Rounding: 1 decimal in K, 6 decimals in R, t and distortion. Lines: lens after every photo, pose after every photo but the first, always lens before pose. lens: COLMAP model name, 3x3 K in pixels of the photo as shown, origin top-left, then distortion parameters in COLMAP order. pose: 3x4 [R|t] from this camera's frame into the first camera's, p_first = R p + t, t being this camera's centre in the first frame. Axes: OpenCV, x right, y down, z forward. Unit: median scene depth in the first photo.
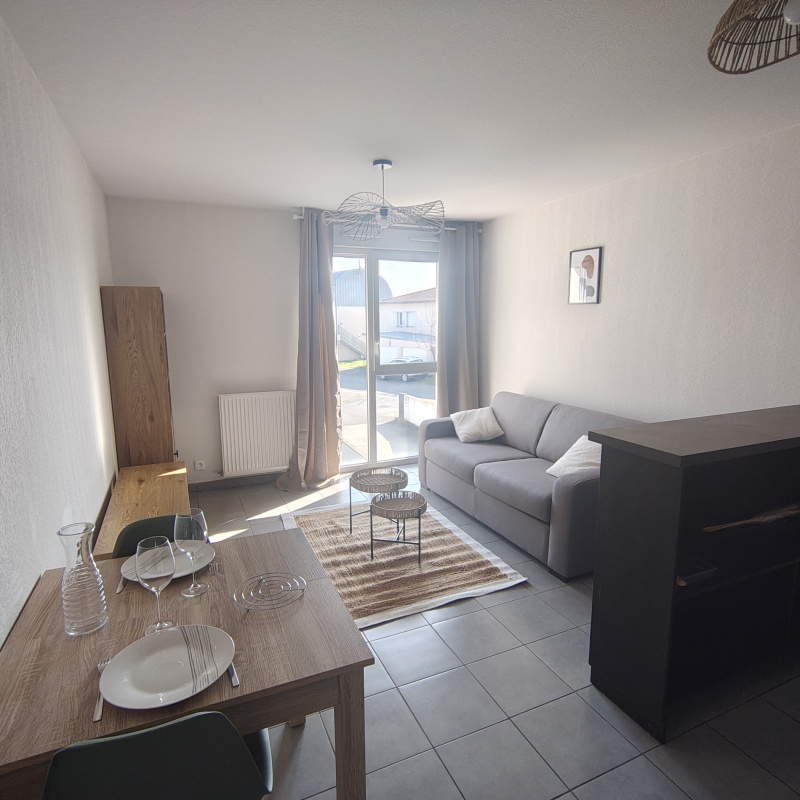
lens RADIAL K [[504.7, 0, 399.0], [0, 504.7, 397.2], [0, 0, 1]] dist [-0.008989, -0.000720]
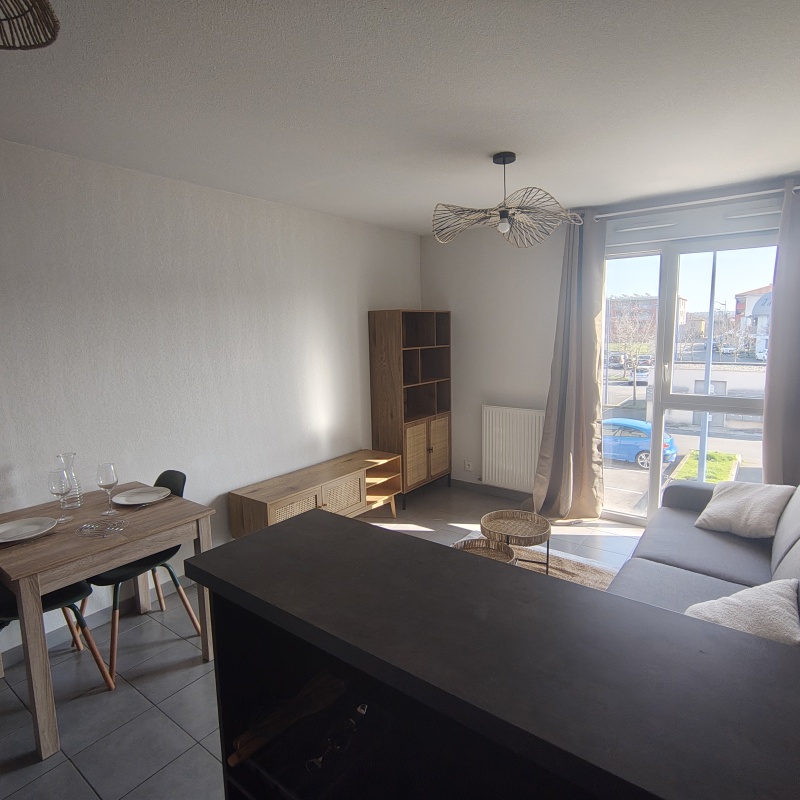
lens RADIAL K [[504.7, 0, 400.2], [0, 504.7, 401.7], [0, 0, 1]] dist [-0.008989, -0.000720]
pose [[0.481321, 0.127306, -0.867250, 0.460217], [-0.119819, 0.989665, 0.078776, -0.071568], [0.868316, 0.065997, 0.491601, 0.315723]]
